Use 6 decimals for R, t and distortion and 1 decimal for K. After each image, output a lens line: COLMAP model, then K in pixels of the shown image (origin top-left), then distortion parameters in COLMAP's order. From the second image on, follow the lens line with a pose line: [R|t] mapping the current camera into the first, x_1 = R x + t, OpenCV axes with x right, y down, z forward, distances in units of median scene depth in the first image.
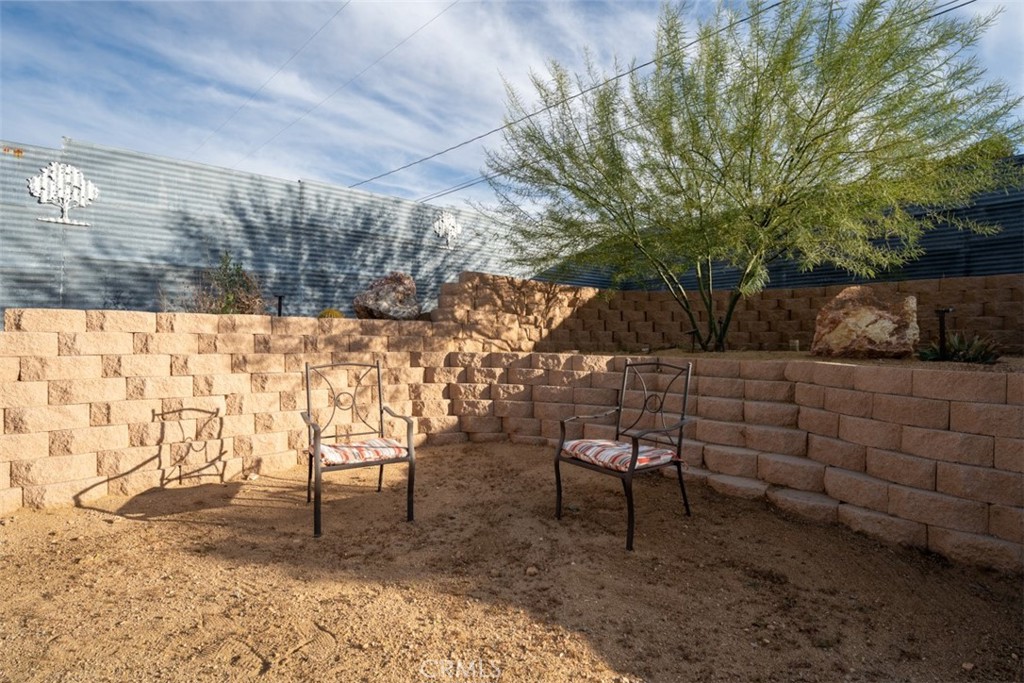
lens RADIAL K [[557.3, 0, 502.2], [0, 557.3, 340.4], [0, 0, 1]] dist [0.000878, 0.000089]
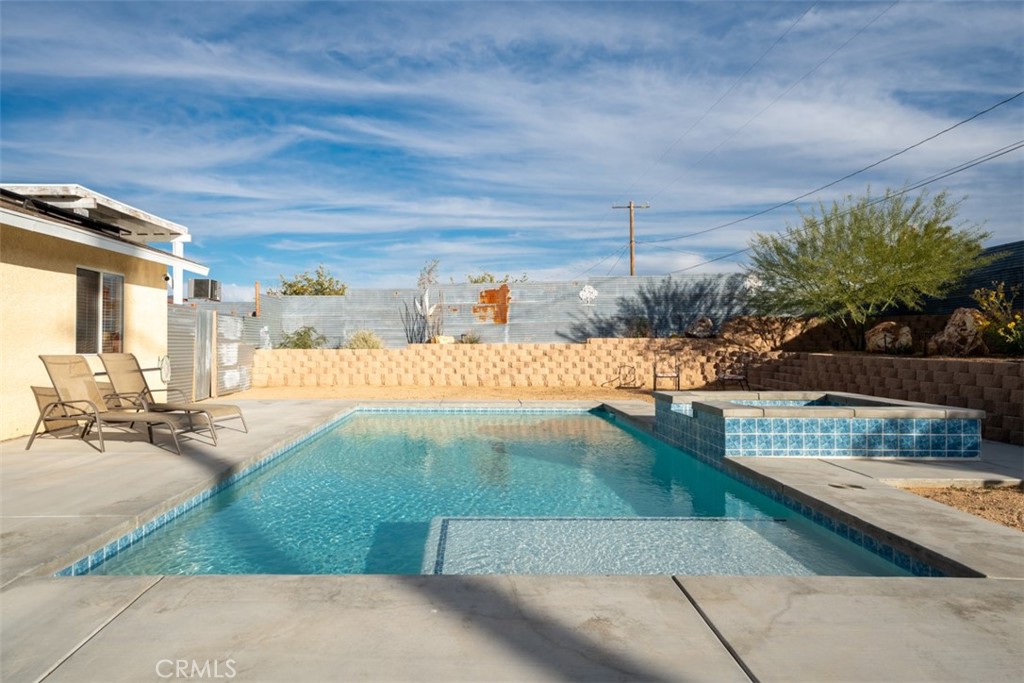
lens RADIAL K [[650.2, 0, 489.0], [0, 650.2, 375.0], [0, 0, 1]] dist [0.015964, 0.005453]
pose [[0.771447, 0.024679, -0.635815, 1.007524], [-0.002161, 0.999343, 0.036168, 0.025971], [0.636290, -0.026528, 0.770994, -1.986917]]
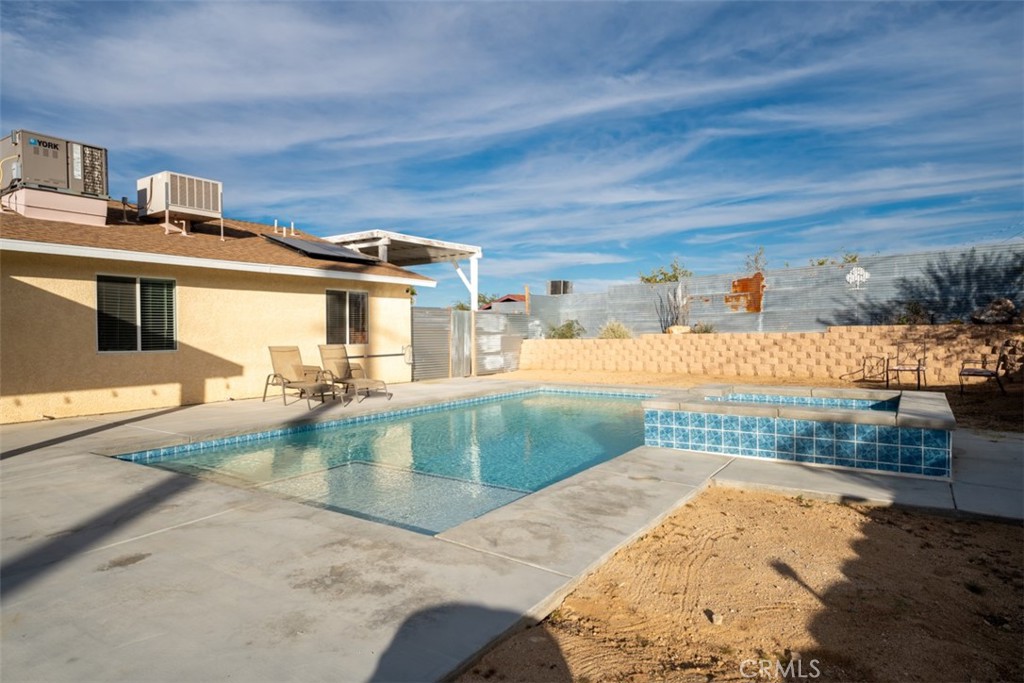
lens RADIAL K [[617.0, 0, 513.2], [0, 617.0, 337.5], [0, 0, 1]] dist [-0.000836, 0.004640]
pose [[0.260006, -0.001282, -0.965606, 1.641475], [0.001659, 0.999998, -0.000881, 0.012210], [0.965606, -0.001373, 0.260008, -1.353705]]
